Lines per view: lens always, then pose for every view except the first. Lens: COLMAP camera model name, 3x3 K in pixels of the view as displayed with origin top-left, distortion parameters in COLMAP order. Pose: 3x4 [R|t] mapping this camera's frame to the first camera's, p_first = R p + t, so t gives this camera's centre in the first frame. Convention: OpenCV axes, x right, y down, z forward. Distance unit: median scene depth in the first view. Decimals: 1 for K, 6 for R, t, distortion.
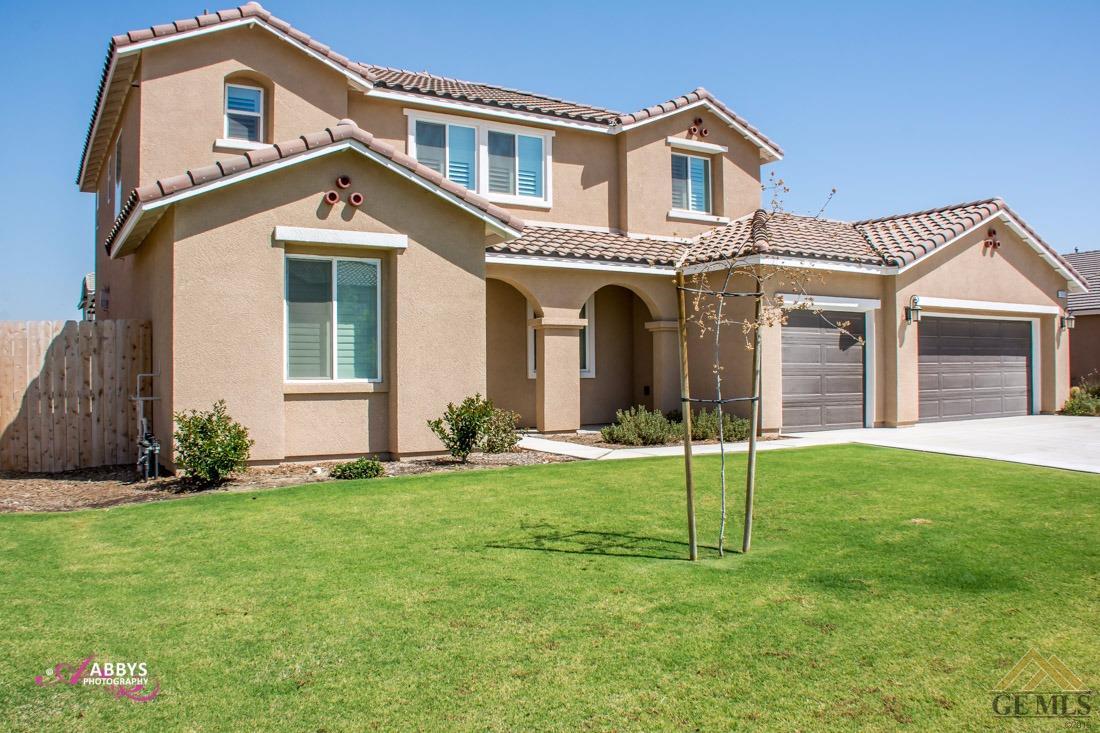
lens RADIAL K [[888.3, 0, 550.0], [0, 888.3, 366.5], [0, 0, 1]] dist [-0.137503, -0.007175]
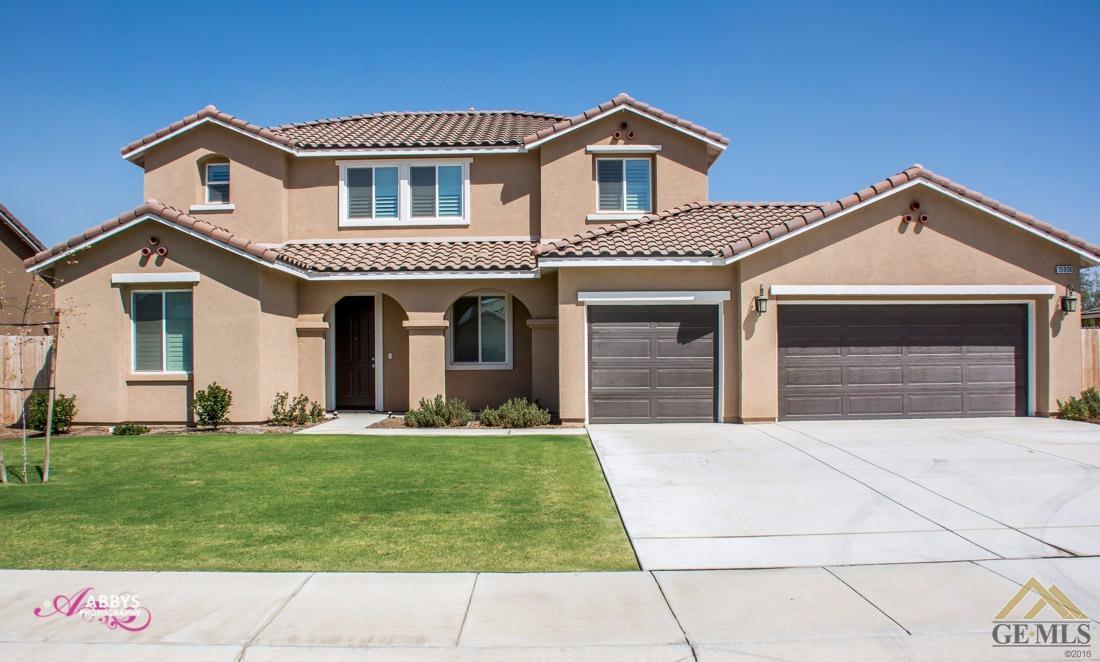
lens RADIAL K [[873.8, 0, 548.4], [0, 873.8, 366.5], [0, 0, 1]] dist [-0.142996, 0.002487]
pose [[0.851835, 0.003703, -0.523796, 0.710505], [0.005302, 0.999863, 0.015691, -0.008813], [0.523783, -0.016143, 0.851699, 0.073680]]
